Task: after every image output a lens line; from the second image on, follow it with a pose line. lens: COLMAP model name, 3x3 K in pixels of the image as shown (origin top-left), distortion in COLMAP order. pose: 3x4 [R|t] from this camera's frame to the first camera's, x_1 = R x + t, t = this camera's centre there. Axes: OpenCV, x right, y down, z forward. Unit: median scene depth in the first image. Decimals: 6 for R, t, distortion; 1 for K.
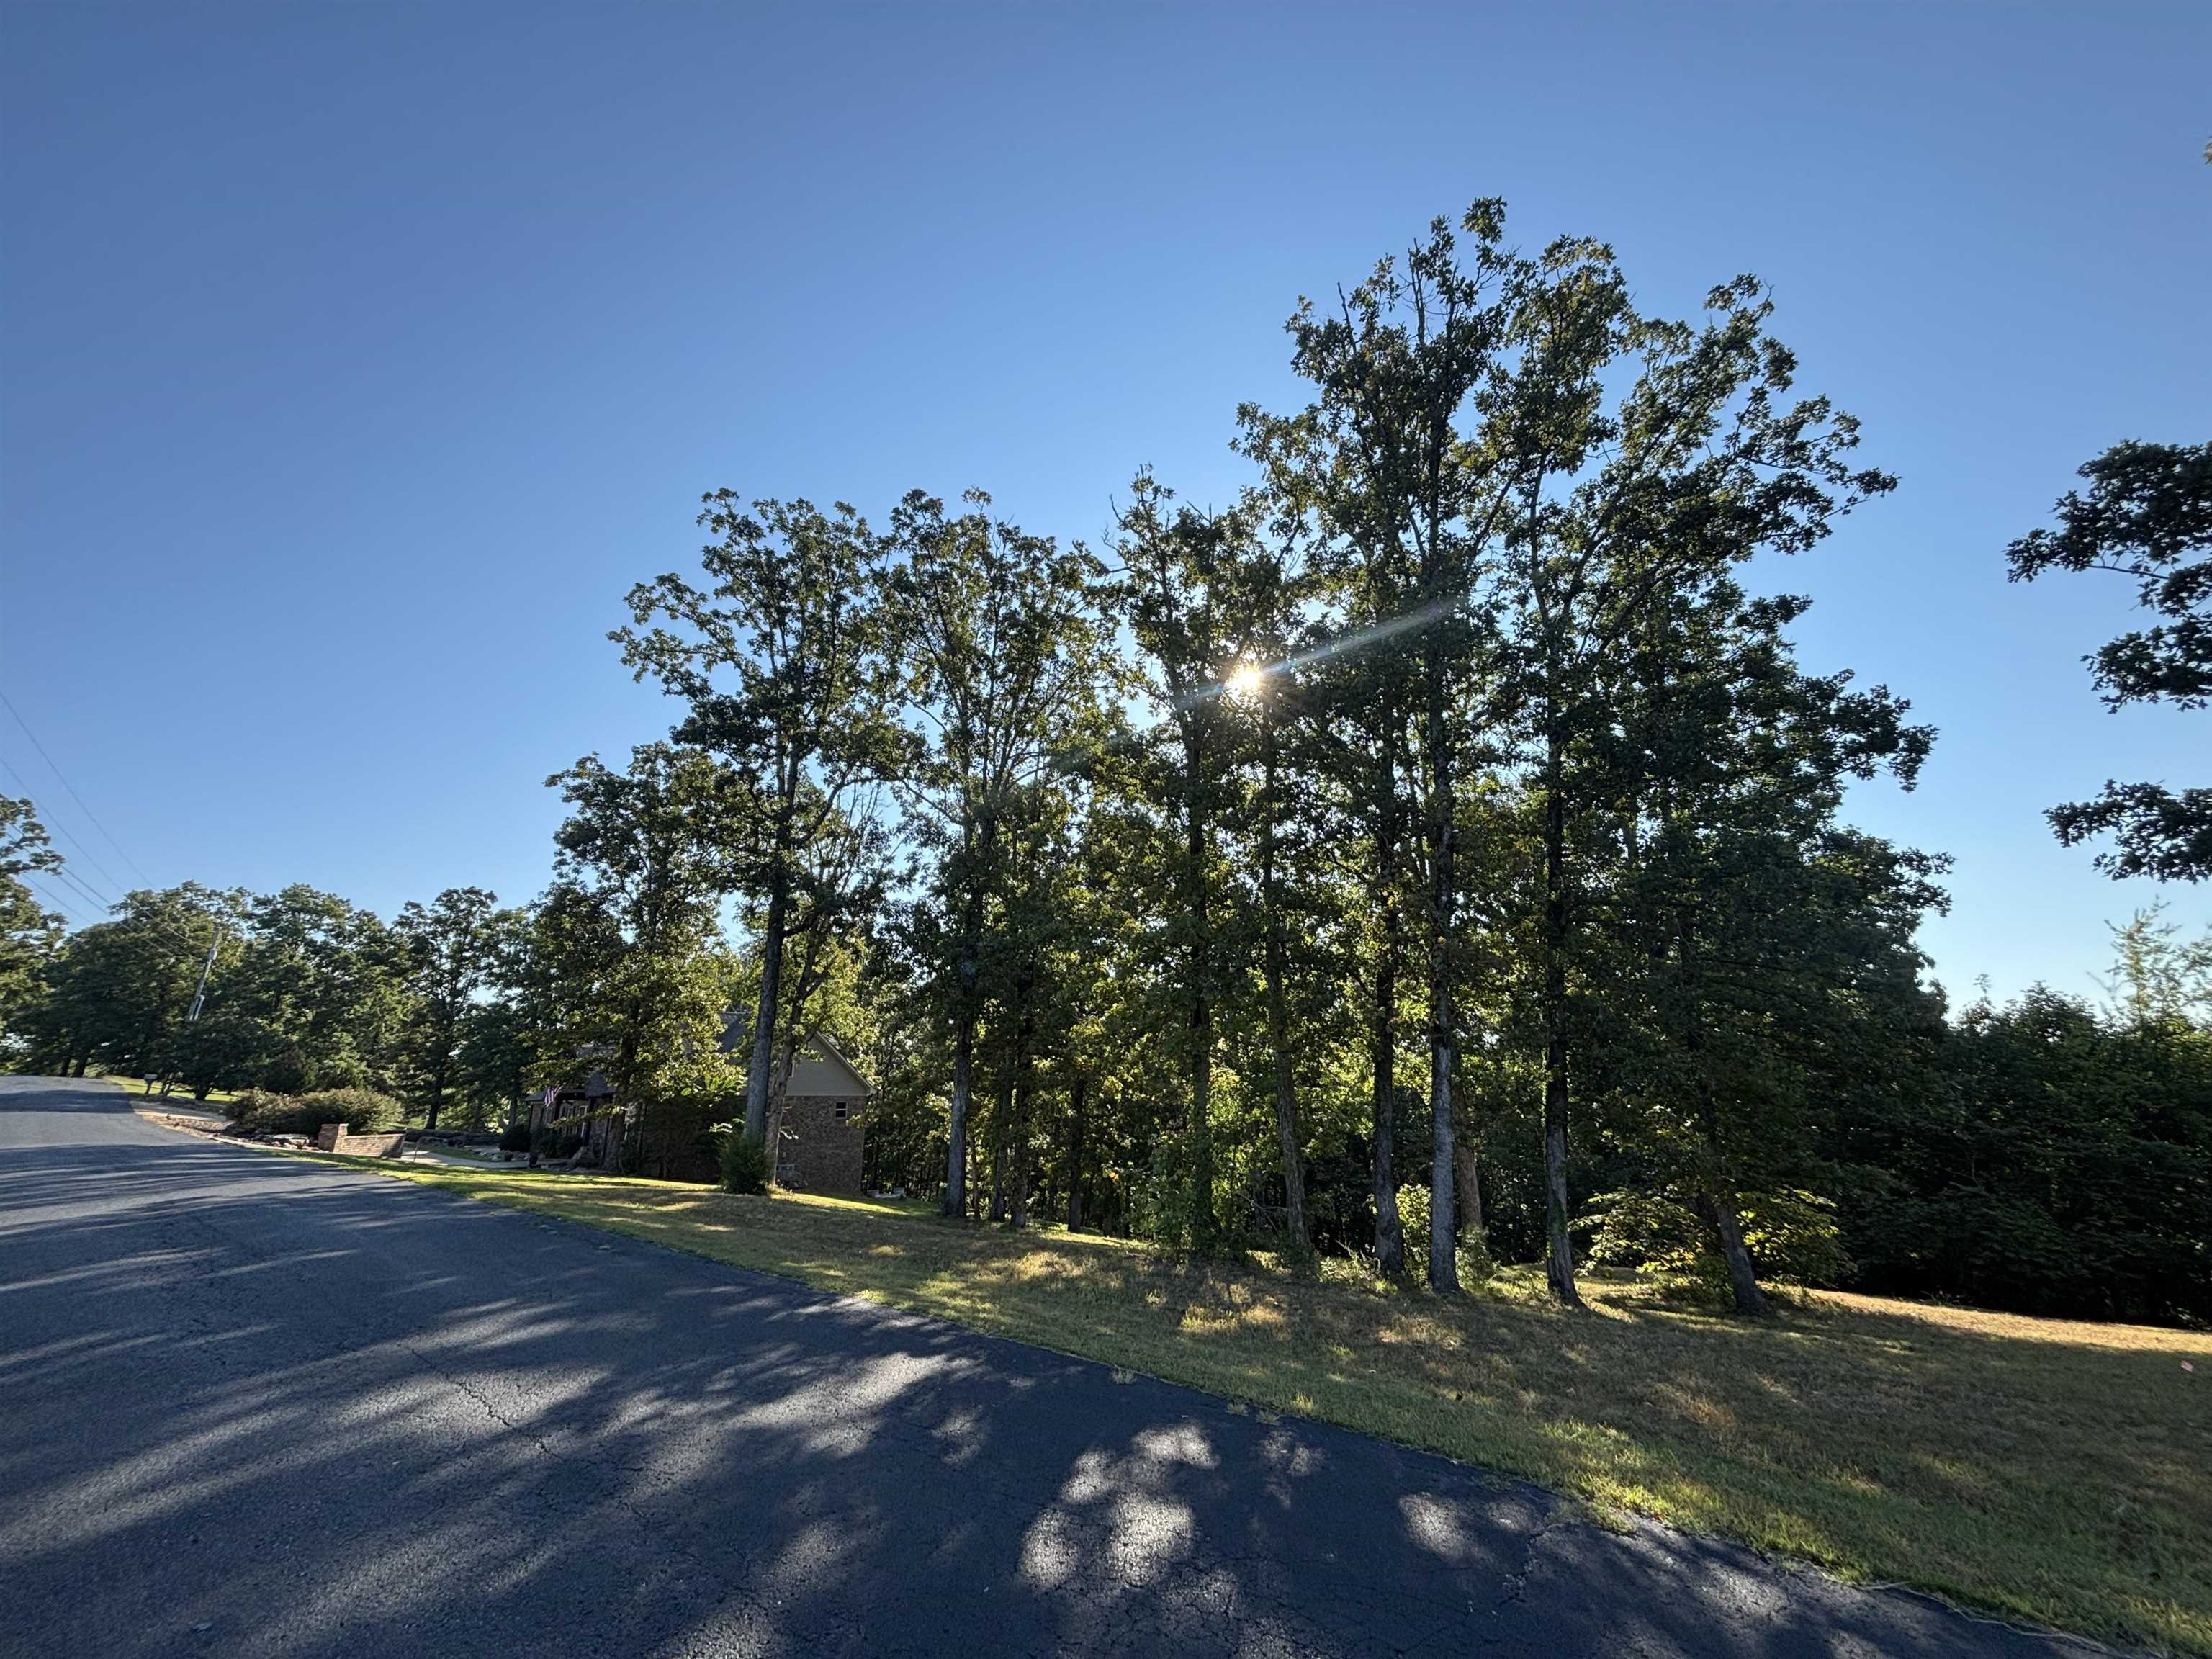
lens RADIAL K [[885.5, 0, 1094.2], [0, 885.5, 823.2], [0, 0, 1]] dist [0.000449, 0.000452]
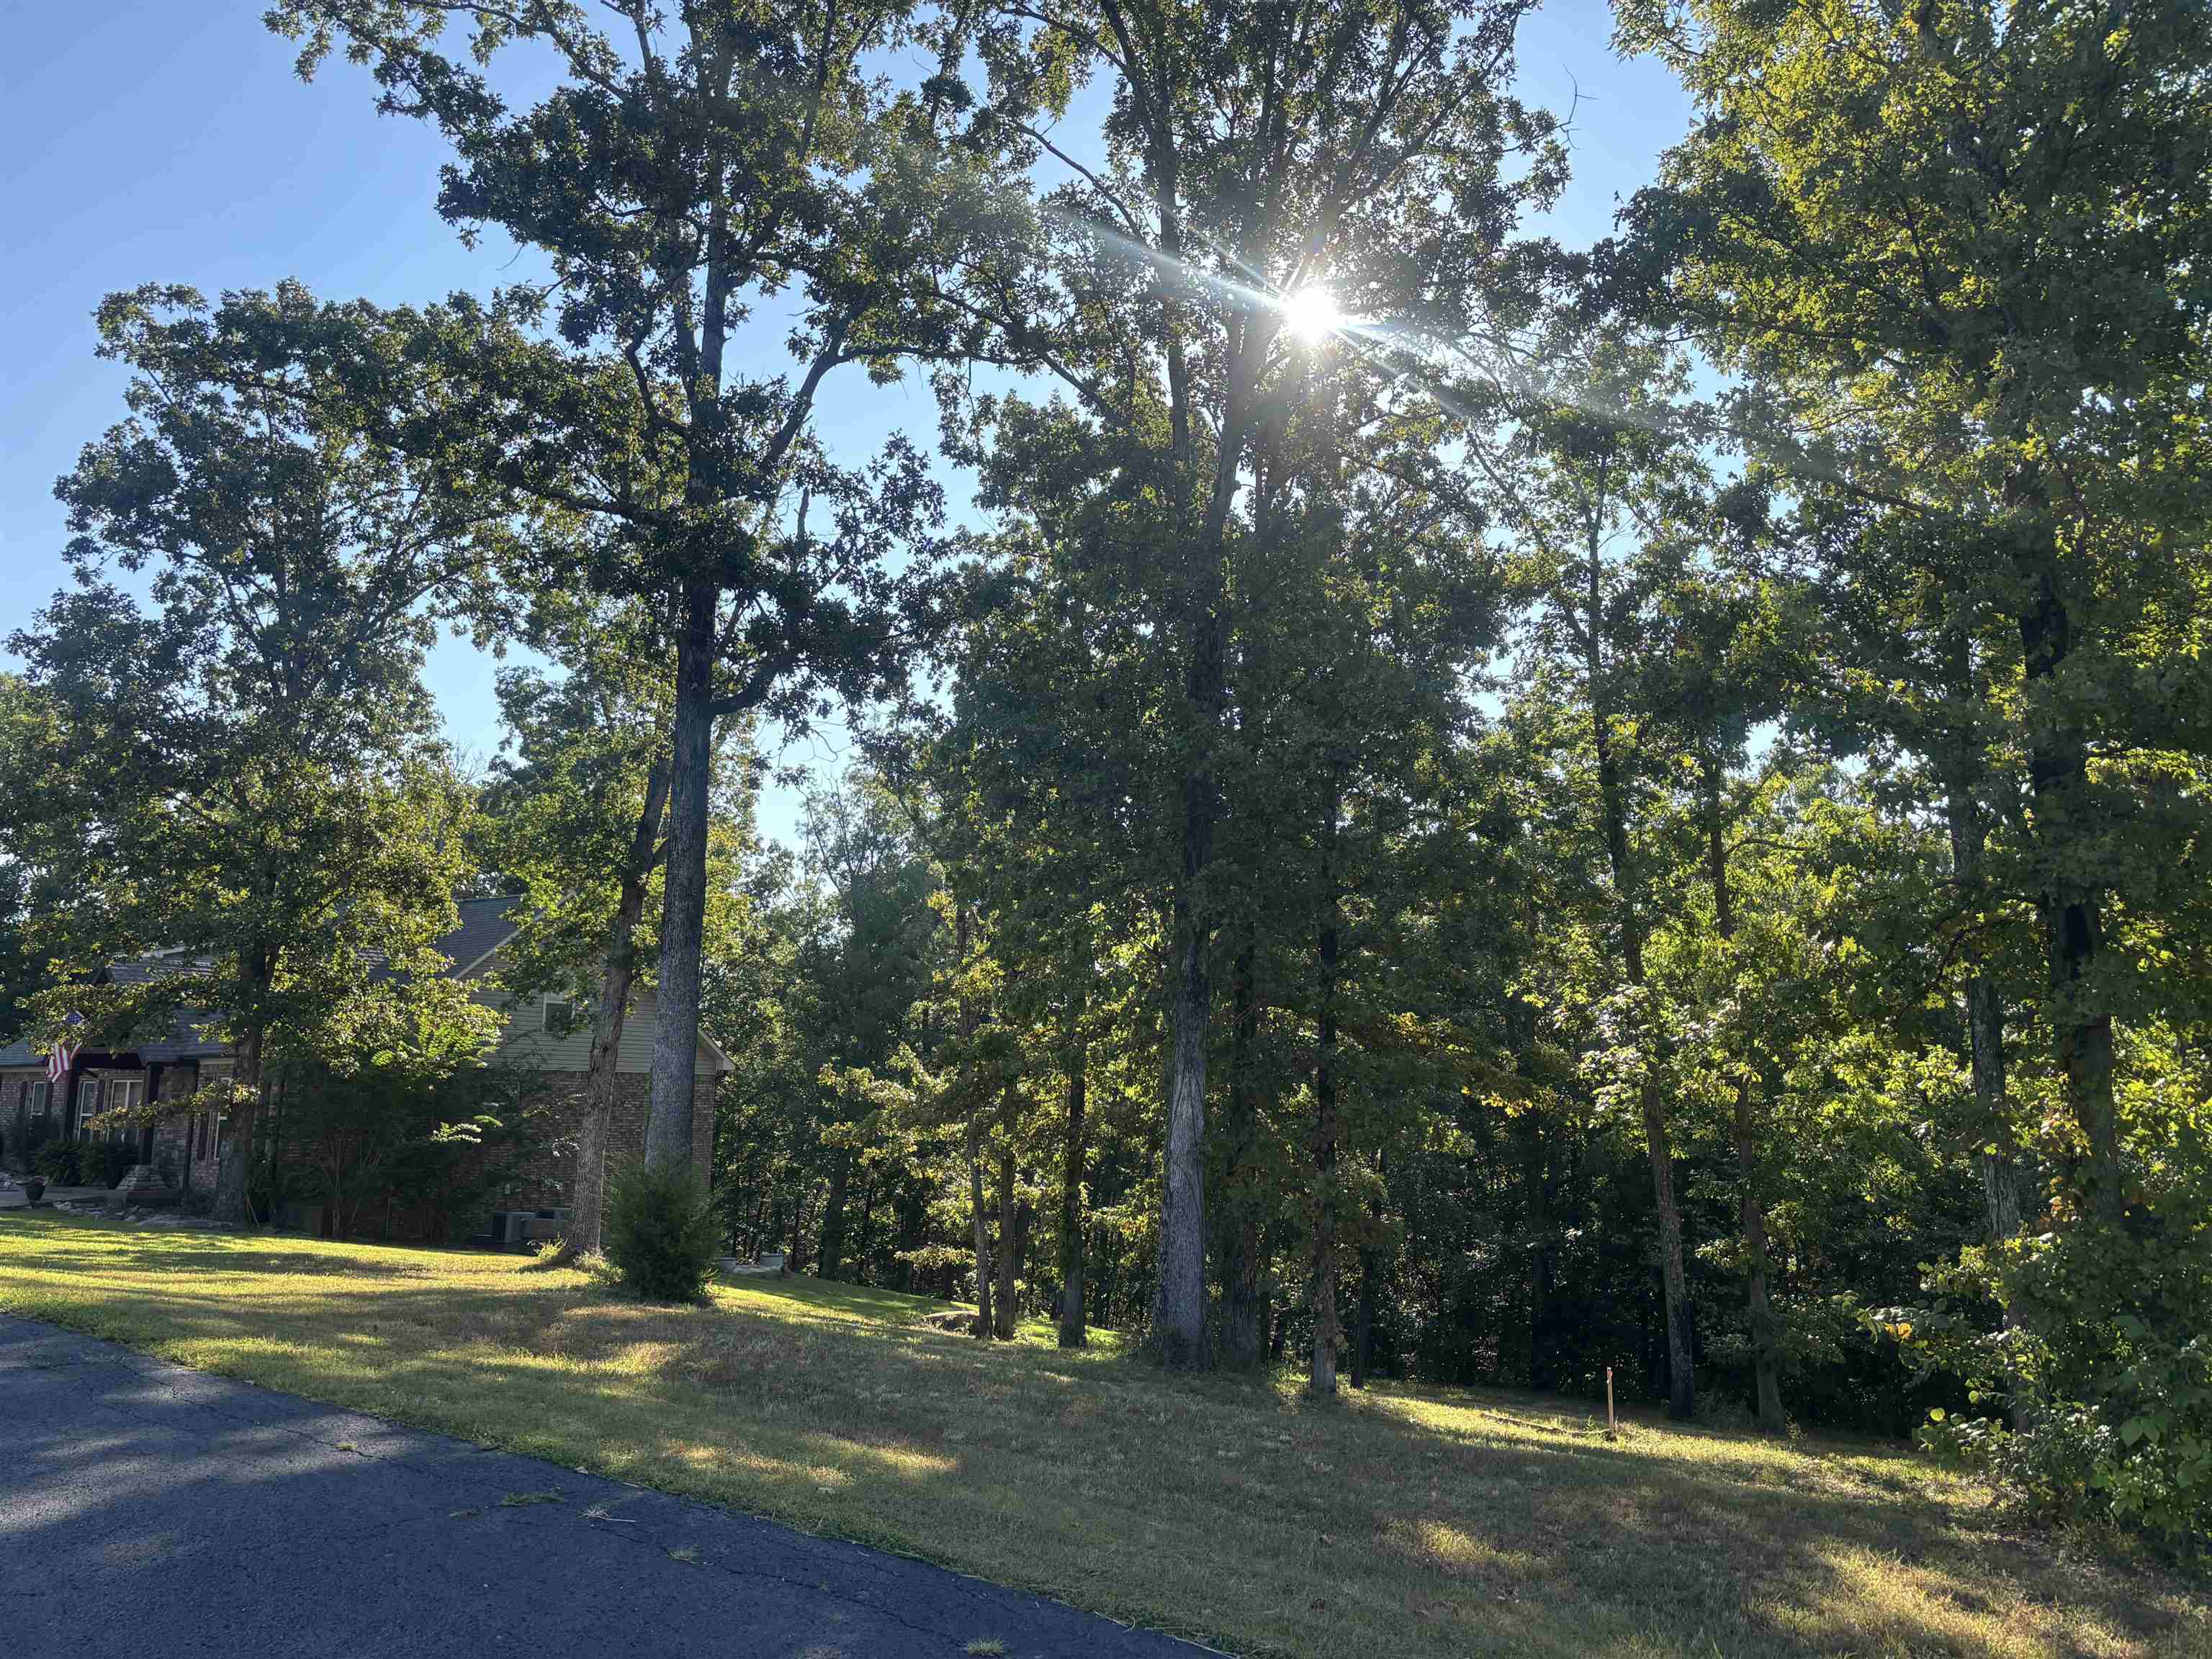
lens RADIAL K [[1662.4, 0, 1100.8], [0, 1662.4, 834.9], [0, 0, 1]] dist [0.062845, -0.098980]
pose [[0.997639, 0.034664, 0.059290, -0.207136], [-0.043308, 0.987531, 0.151350, 0.055714], [-0.053304, -0.153561, 0.986700, 0.190909]]
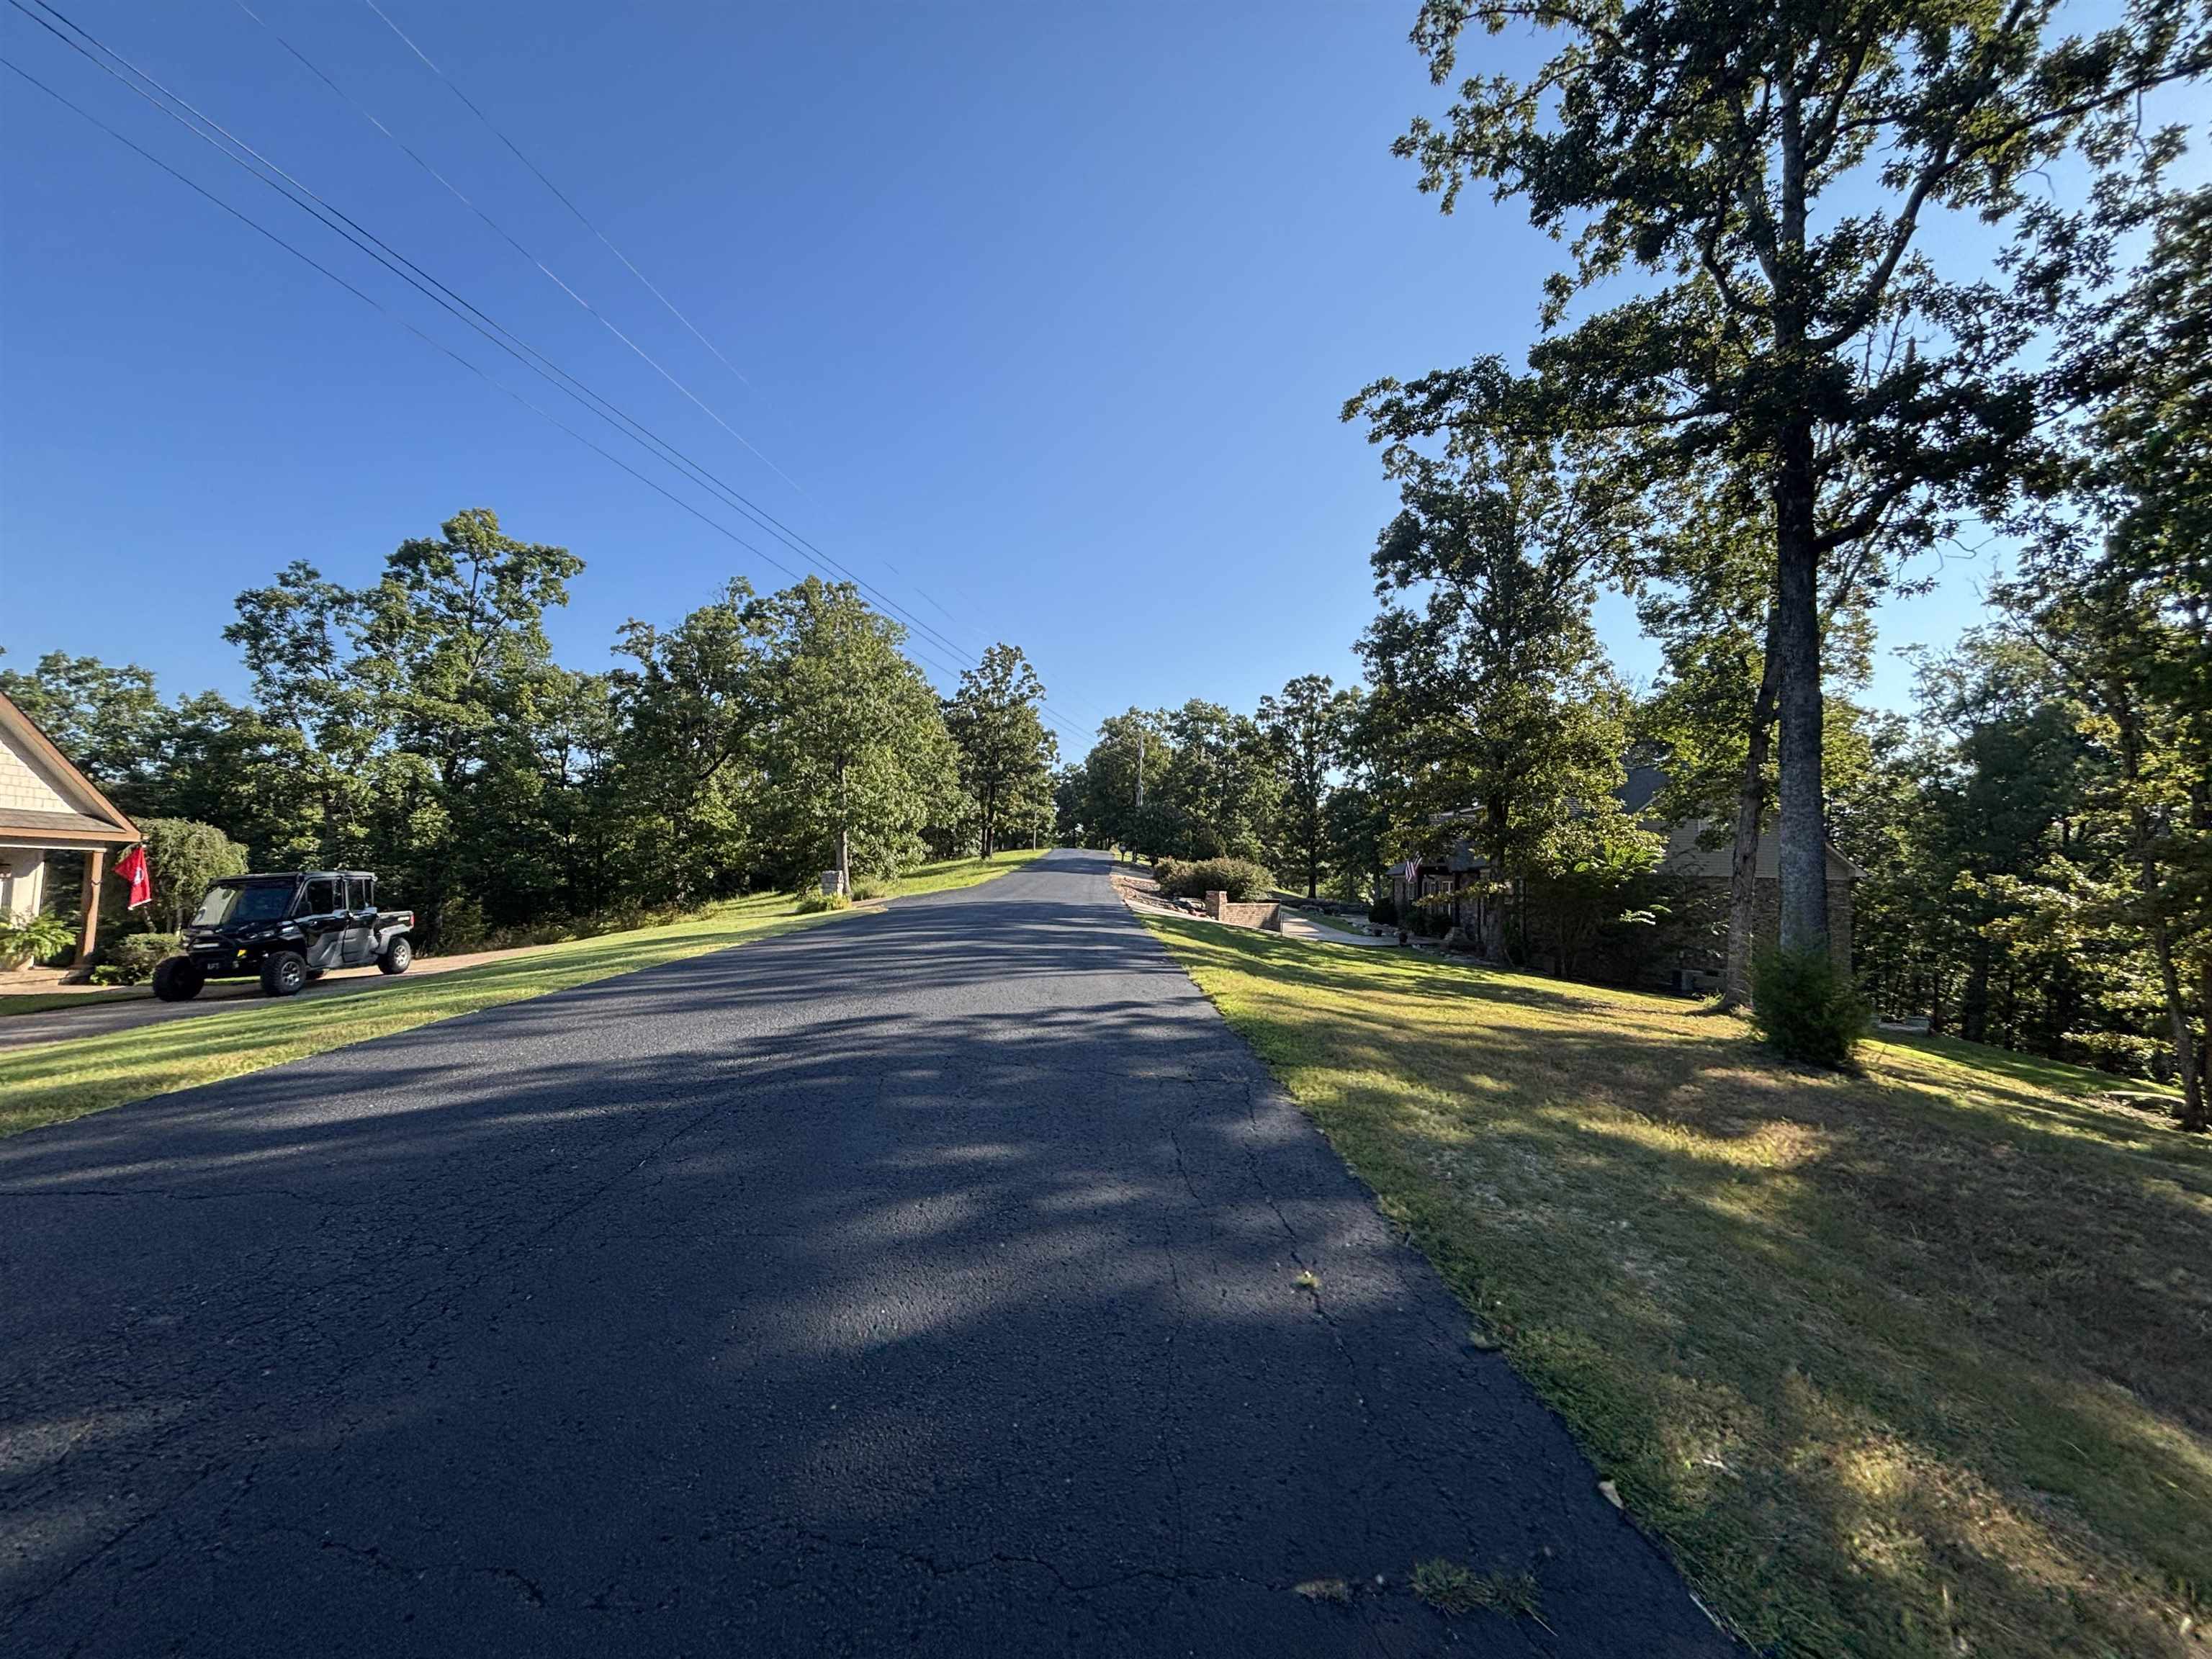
lens RADIAL K [[895.1, 0, 1106.0], [0, 895.1, 829.5], [0, 0, 1]] dist [-0.002007, 0.000234]
pose [[0.657255, -0.012513, -0.753564, -0.239111], [0.197060, 0.967932, 0.155803, 0.120138], [0.727450, -0.250899, 0.638644, 0.372897]]
